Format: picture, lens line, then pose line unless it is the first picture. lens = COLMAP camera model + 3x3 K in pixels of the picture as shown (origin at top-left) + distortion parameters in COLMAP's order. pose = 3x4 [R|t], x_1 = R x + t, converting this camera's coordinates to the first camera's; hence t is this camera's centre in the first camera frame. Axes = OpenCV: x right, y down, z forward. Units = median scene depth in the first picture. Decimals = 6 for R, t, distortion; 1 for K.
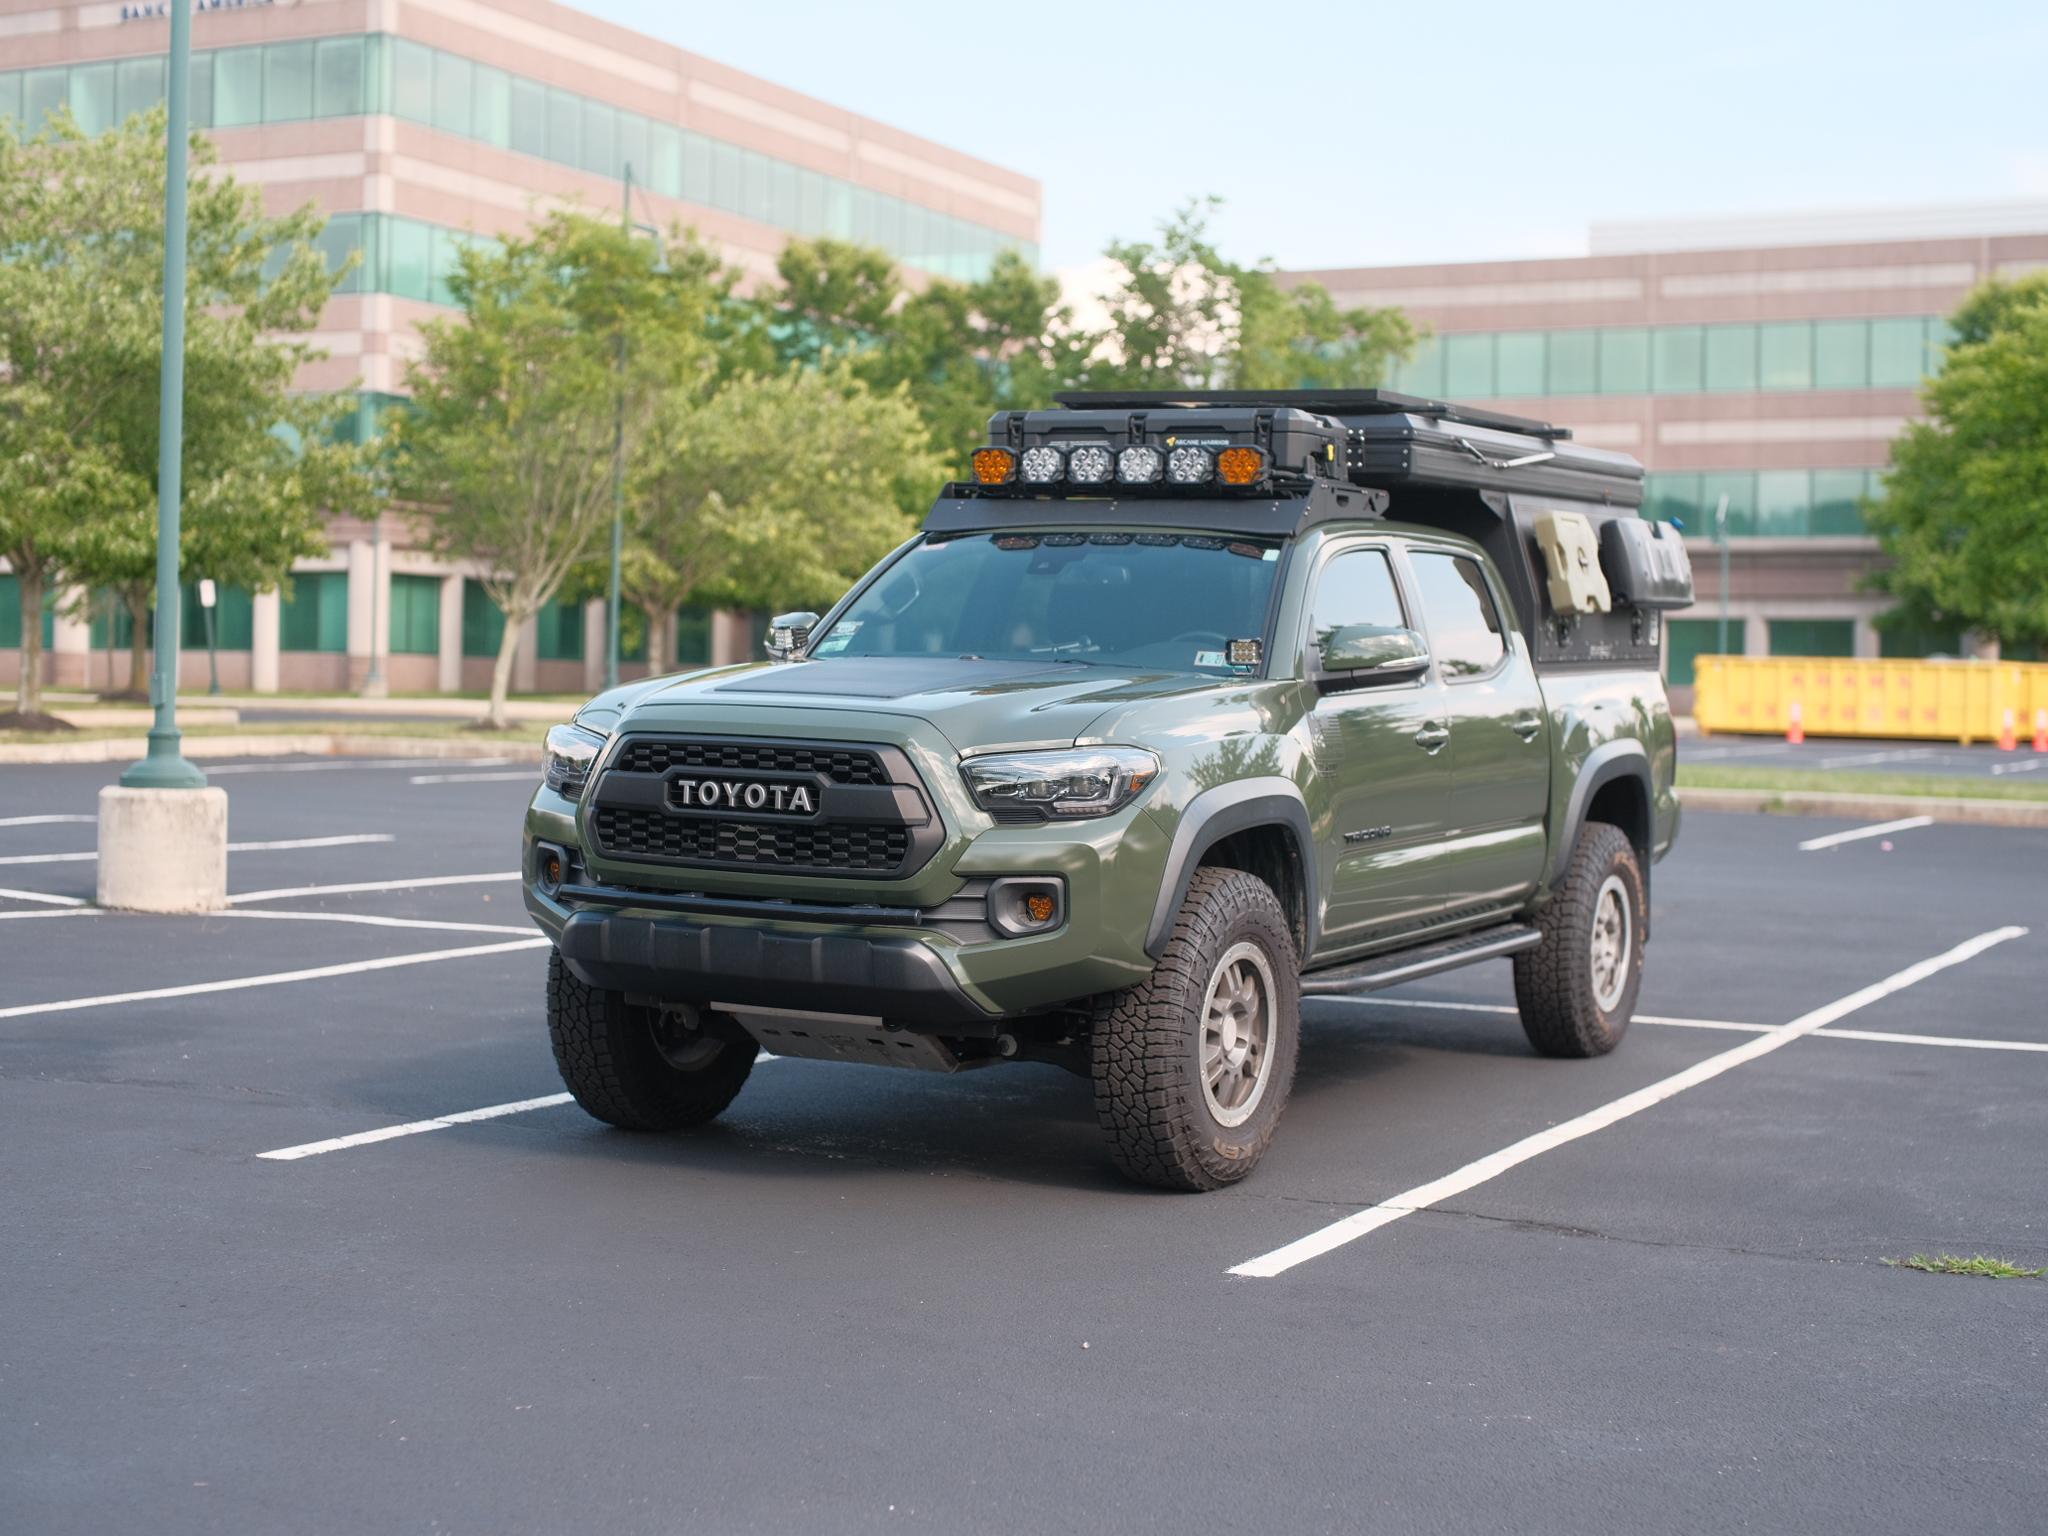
lens RADIAL K [[3041.3, 0, 1010.7], [0, 3041.3, 773.6], [0, 0, 1]] dist [-0.063917, 0.118165]
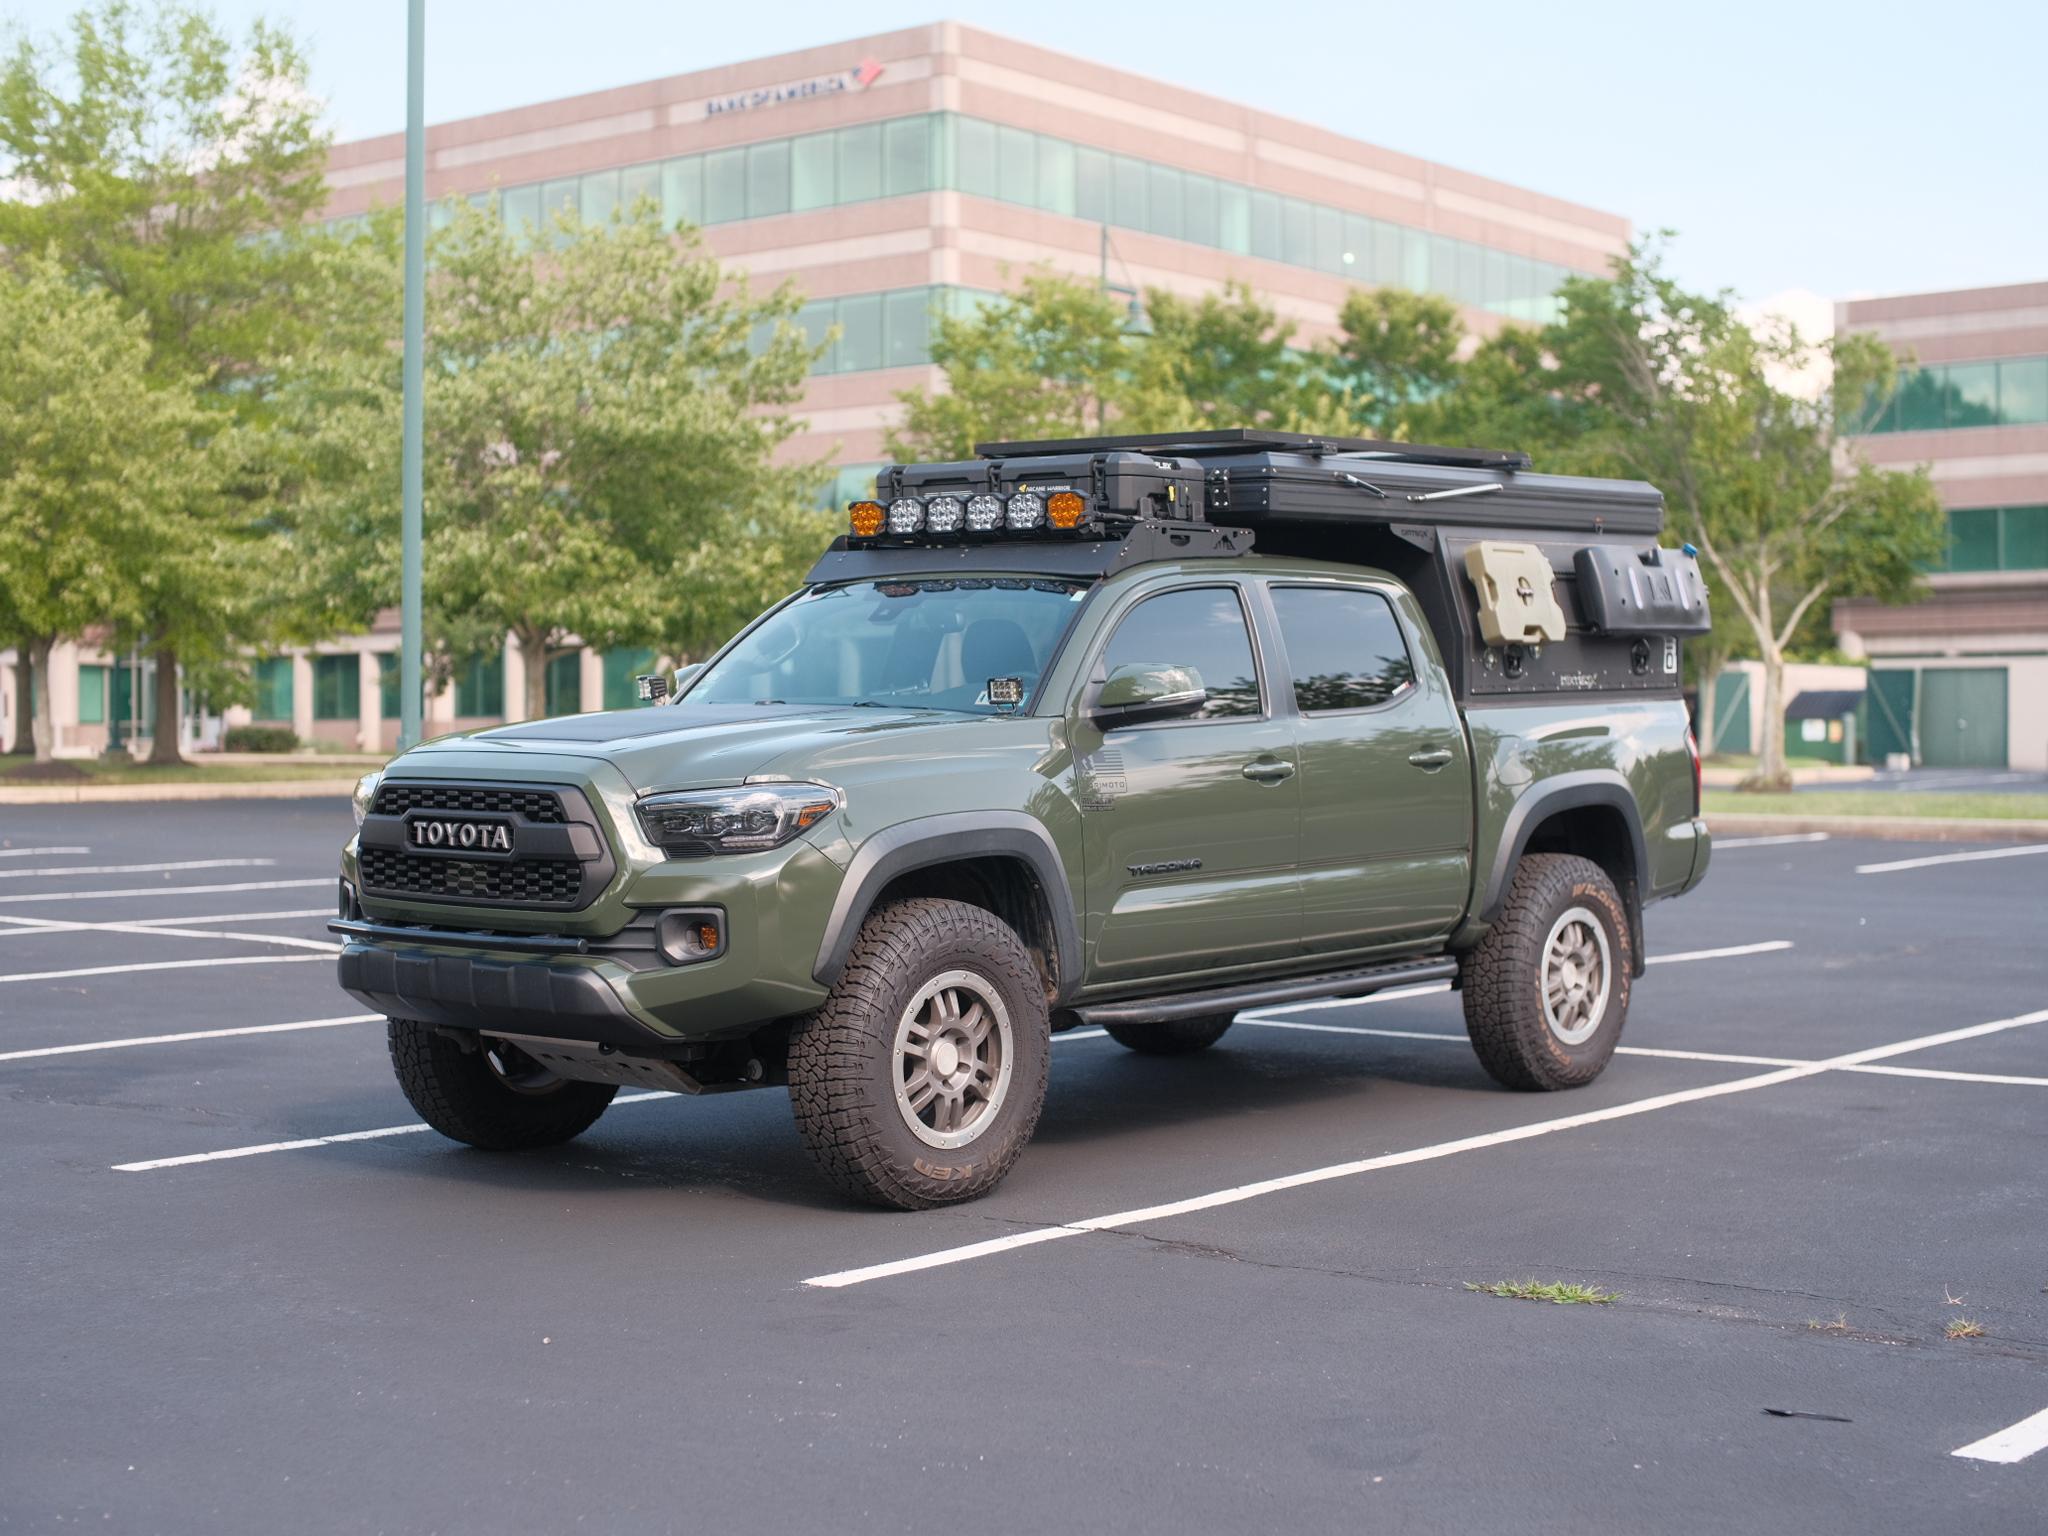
lens RADIAL K [[3046.5, 0, 1032.1], [0, 3046.5, 766.2], [0, 0, 1]] dist [-0.081602, 0.212465]
pose [[0.977170, -0.019090, -0.211600, 0.271763], [0.014895, 0.999660, -0.021401, 0.007142], [0.211937, 0.017761, 0.977122, -0.009109]]
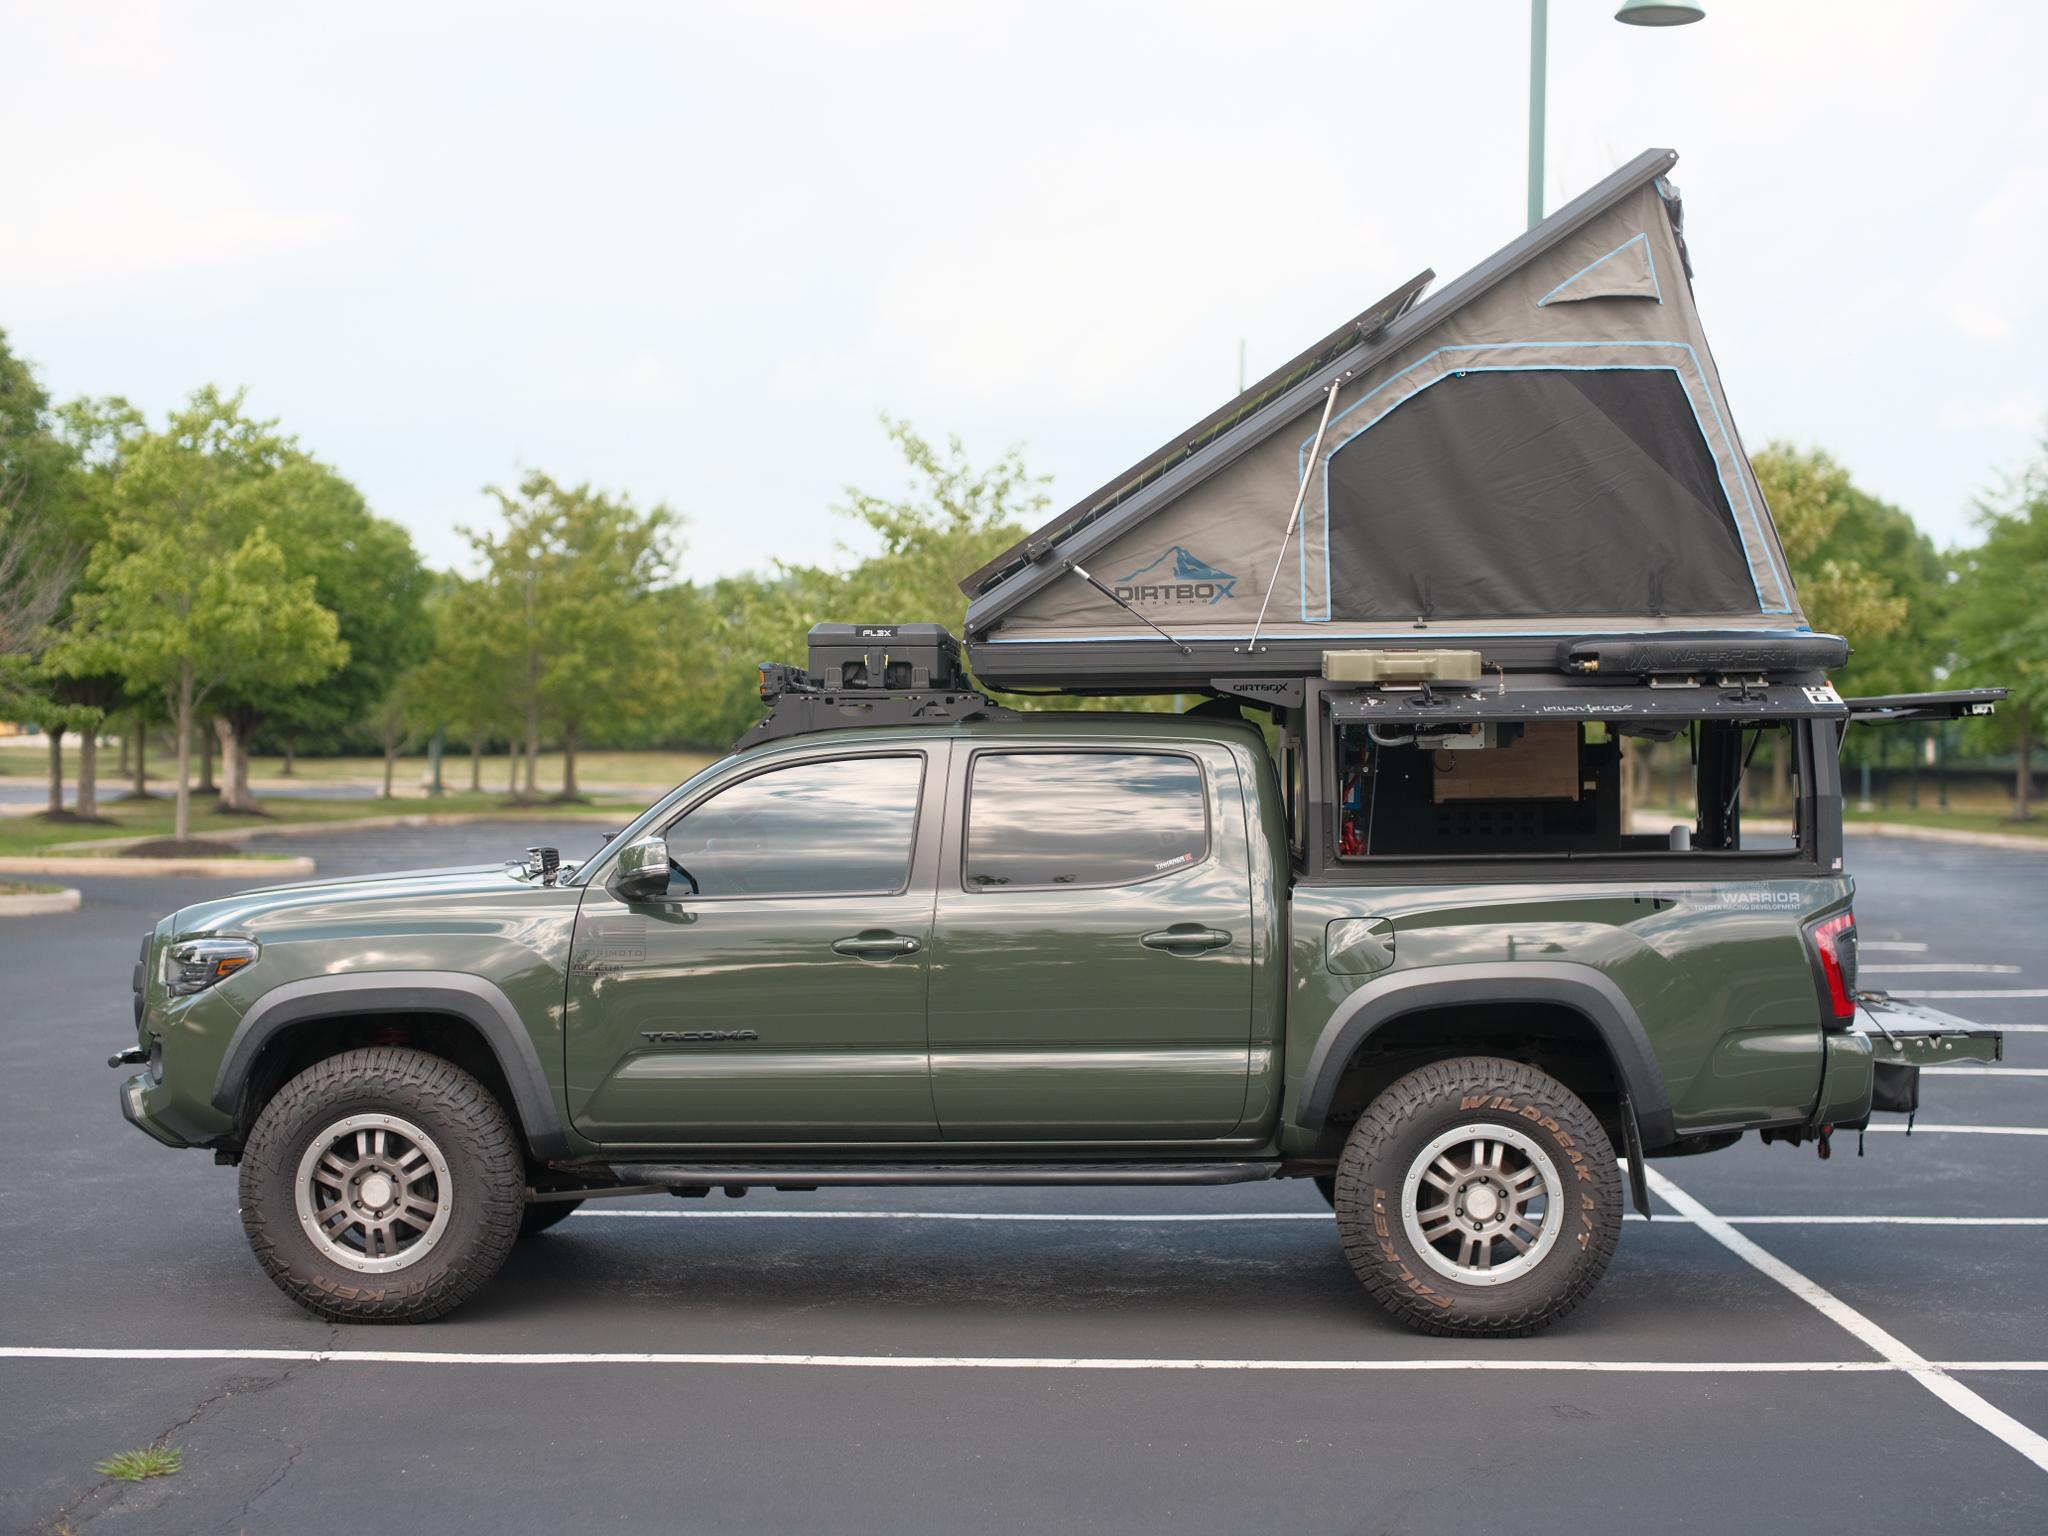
lens RADIAL K [[3041.3, 0, 1010.7], [0, 3041.3, 773.6], [0, 0, 1]] dist [-0.063917, 0.118165]
pose [[0.442366, -0.014477, -0.896718, 1.028772], [-0.028815, 0.999124, -0.030345, -0.038514], [0.896372, 0.039263, 0.441561, 0.590480]]
